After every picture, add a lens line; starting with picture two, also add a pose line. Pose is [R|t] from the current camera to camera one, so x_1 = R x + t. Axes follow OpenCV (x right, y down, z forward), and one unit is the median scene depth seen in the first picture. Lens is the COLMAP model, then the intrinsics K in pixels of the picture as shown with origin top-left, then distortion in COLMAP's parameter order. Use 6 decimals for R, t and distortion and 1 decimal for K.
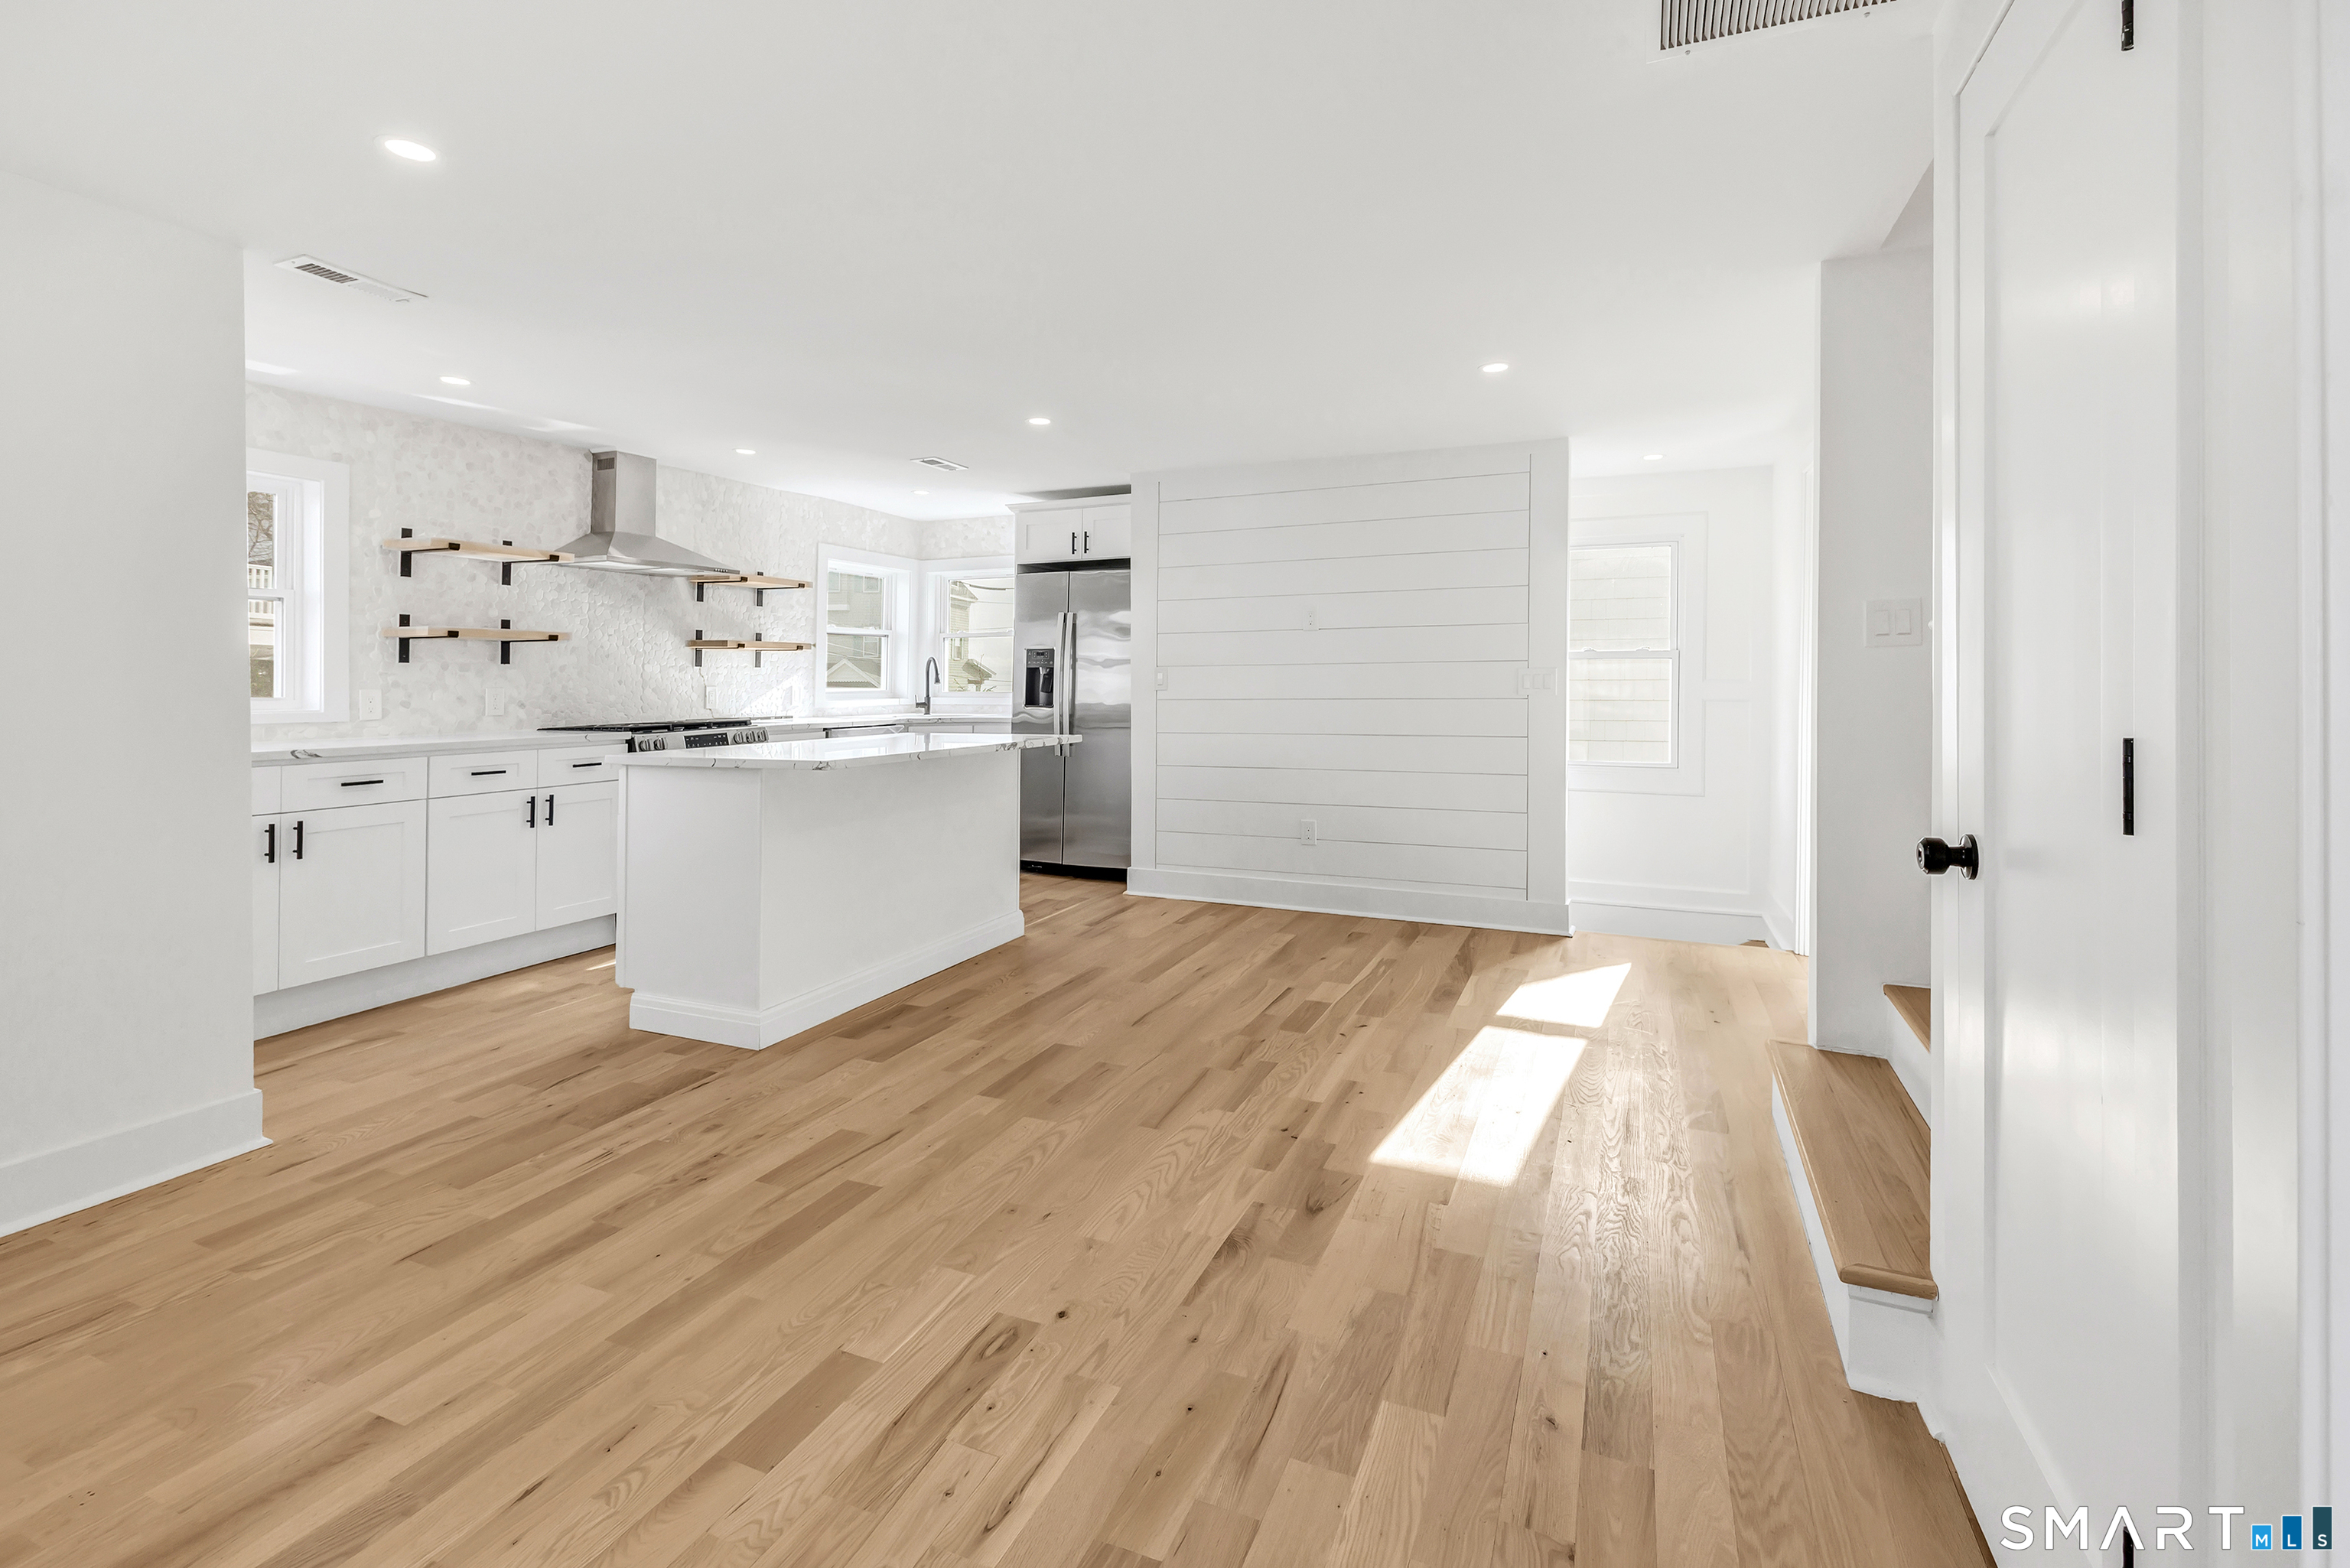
lens RADIAL K [[1055.7, 0, 1176.3], [0, 1055.7, 671.3], [0, 0, 1]] dist [-0.000859, 0.000204]
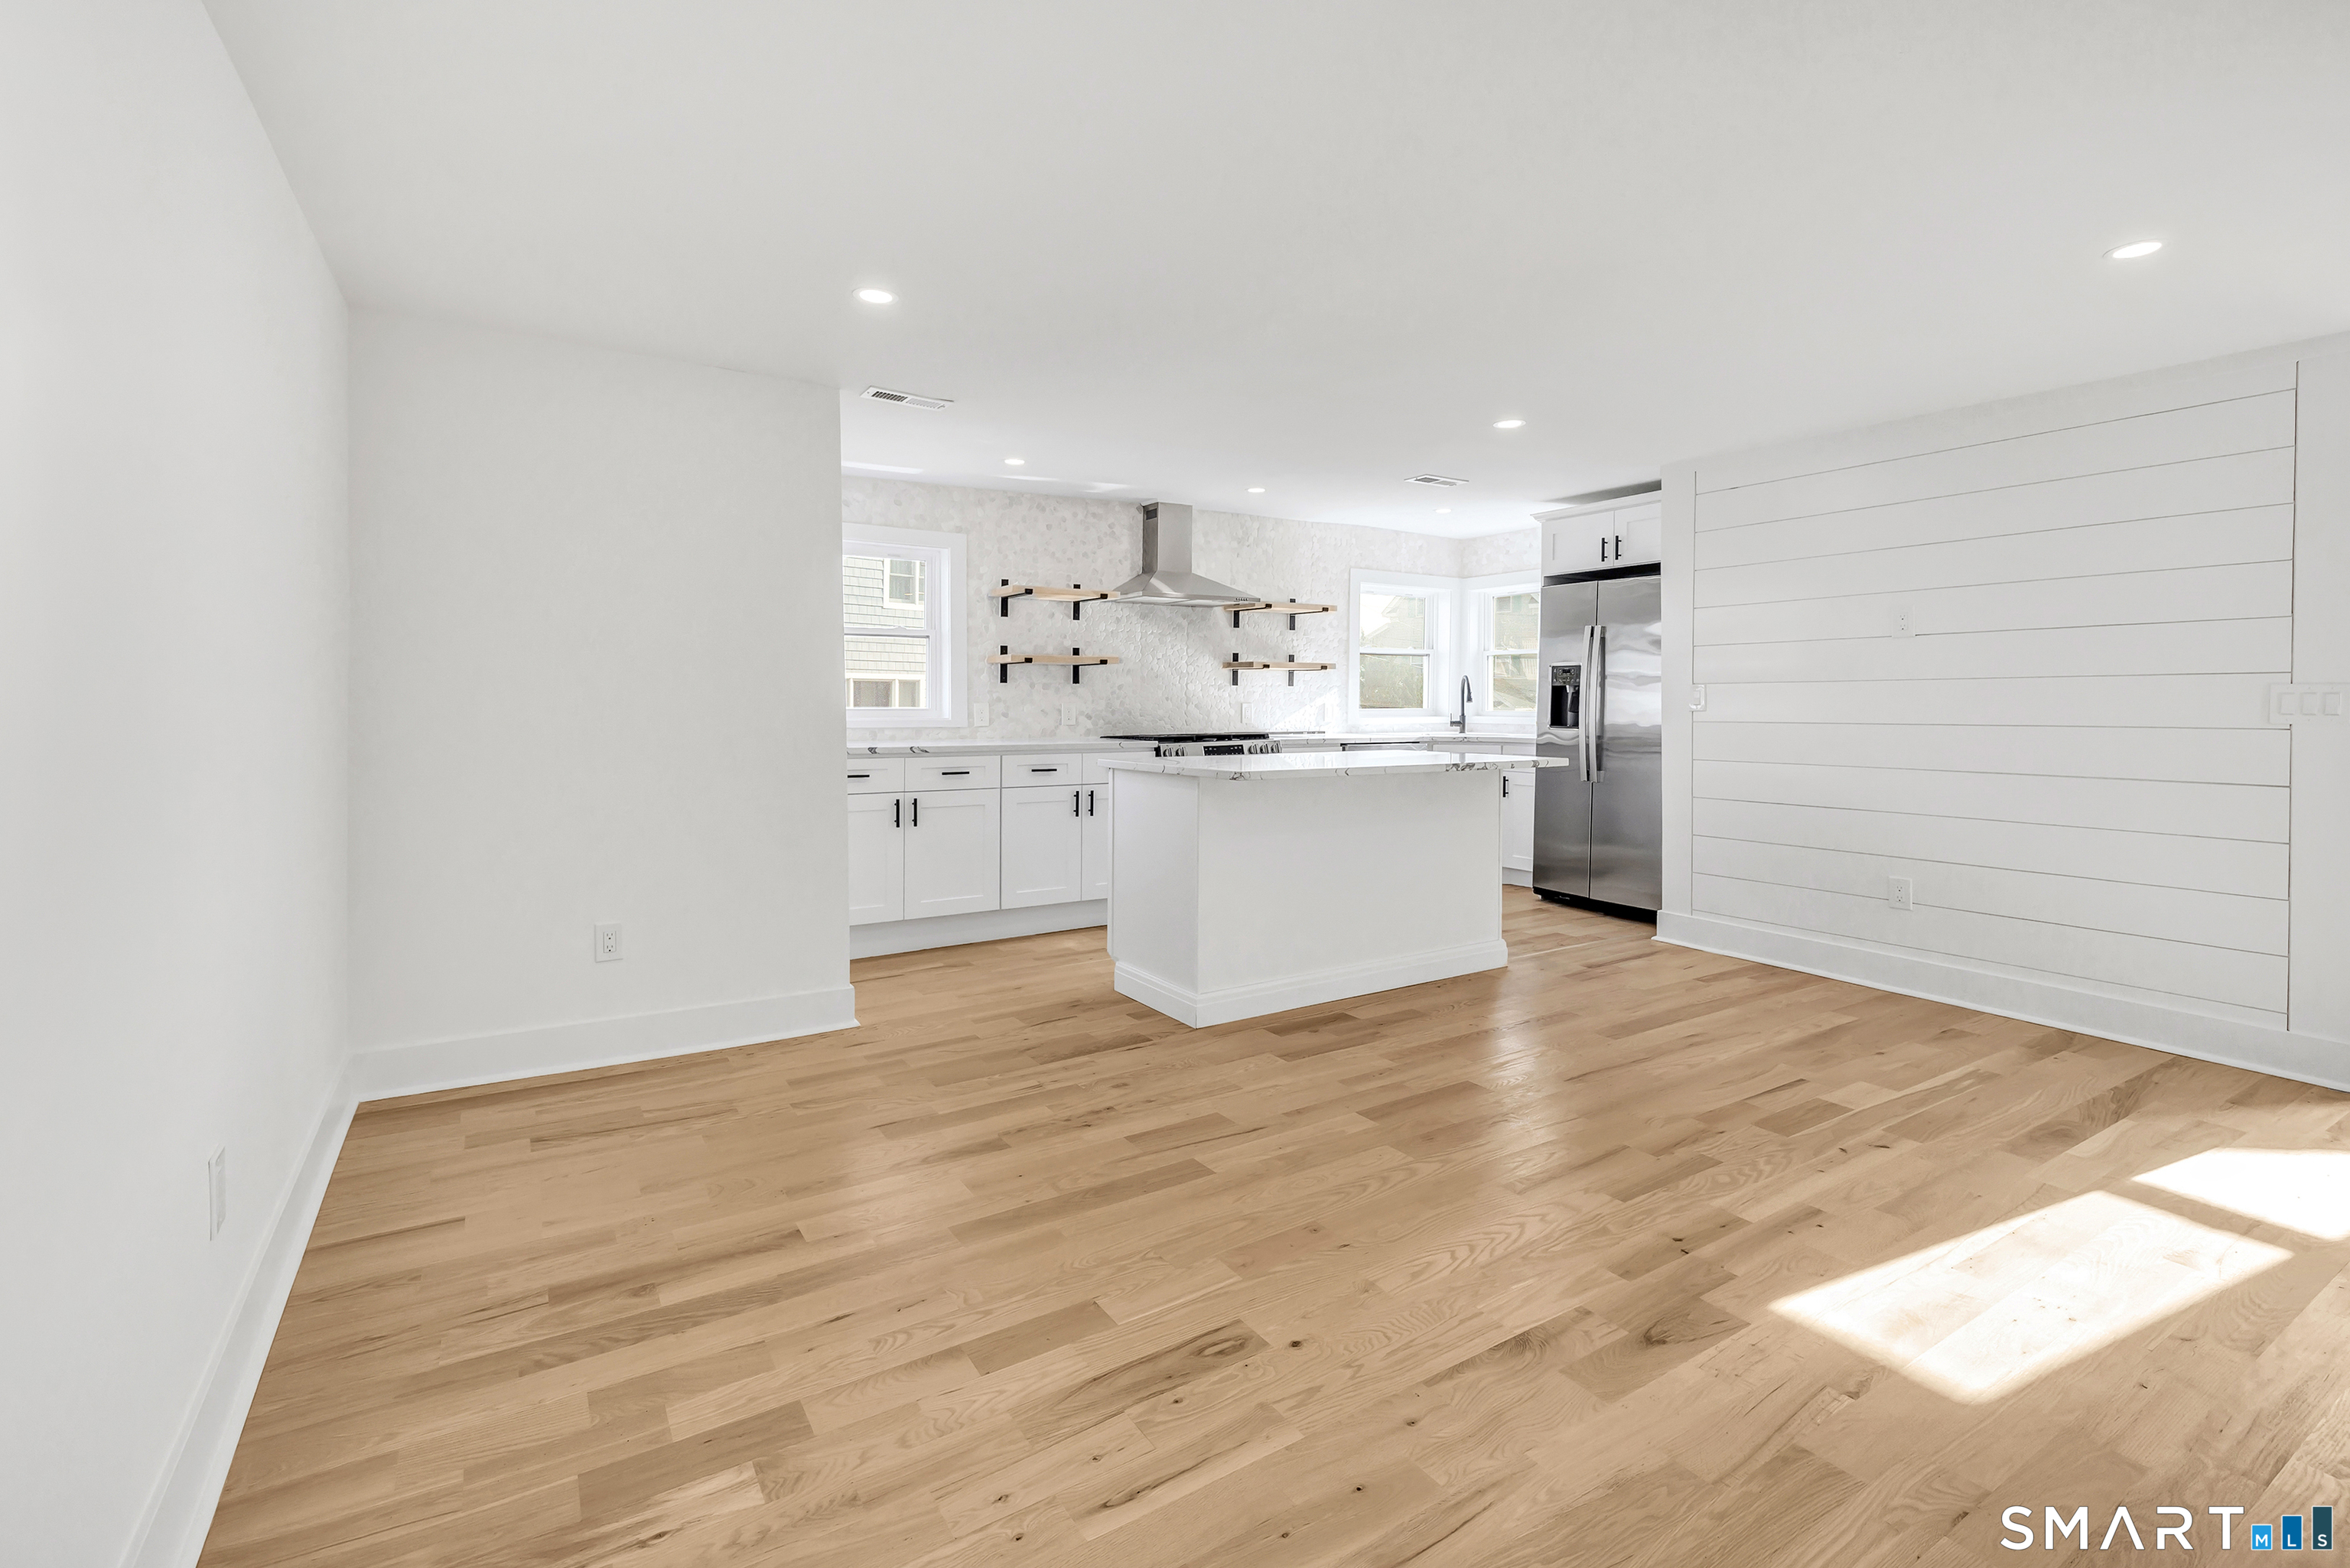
lens RADIAL K [[1035.0, 0, 1172.4], [0, 1035.0, 699.4], [0, 0, 1]] dist [-0.000825, 0.000206]
pose [[0.817421, 0.004645, -0.576023, 0.217650], [0.000160, 0.999966, 0.008290, 0.002022], [0.576041, -0.006869, 0.817392, 0.095859]]
